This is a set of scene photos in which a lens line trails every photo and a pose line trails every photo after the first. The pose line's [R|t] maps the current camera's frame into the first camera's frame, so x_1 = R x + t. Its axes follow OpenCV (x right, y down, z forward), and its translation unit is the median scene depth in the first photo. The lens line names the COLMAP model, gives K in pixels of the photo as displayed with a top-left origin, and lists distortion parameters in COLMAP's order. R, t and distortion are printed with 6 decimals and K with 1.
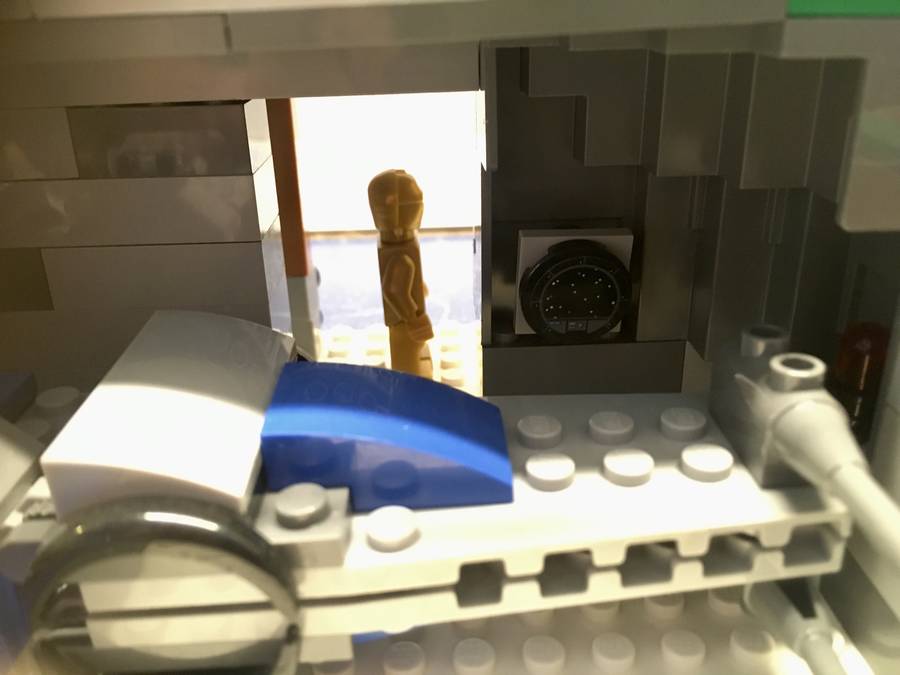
lens RADIAL K [[781.4, 0, 450.0], [0, 781.4, 337.5], [0, 0, 1]] dist [-0.000530, 0.001674]
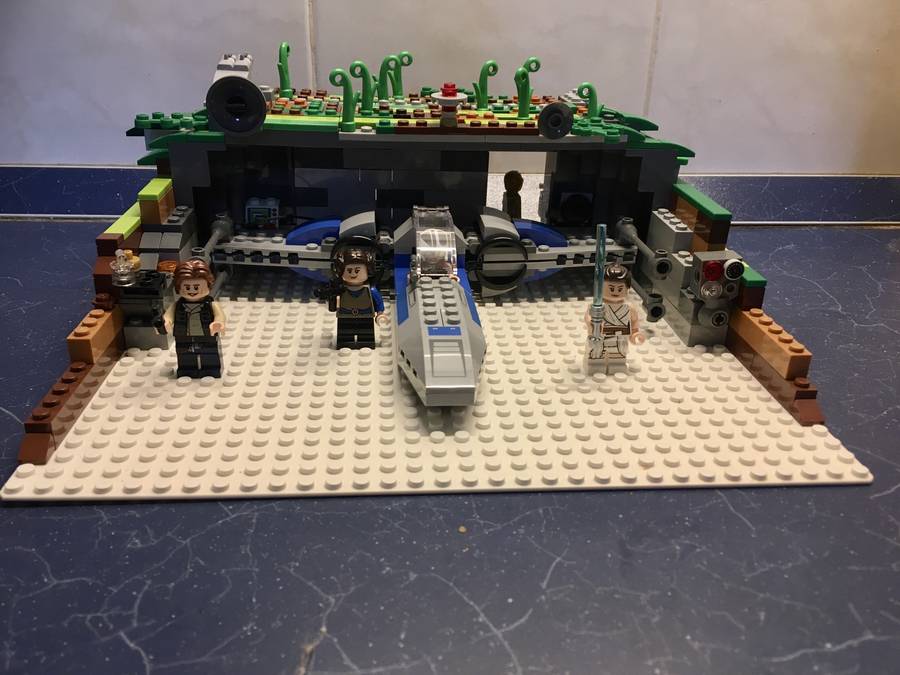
lens RADIAL K [[781.4, 0, 450.0], [0, 781.4, 337.5], [0, 0, 1]] dist [-0.000530, 0.001674]
pose [[0.996989, 0.035491, 0.068943, -0.956745], [-0.036679, 0.999198, 0.016043, 0.733118], [-0.068318, -0.018524, 0.997492, -3.756618]]
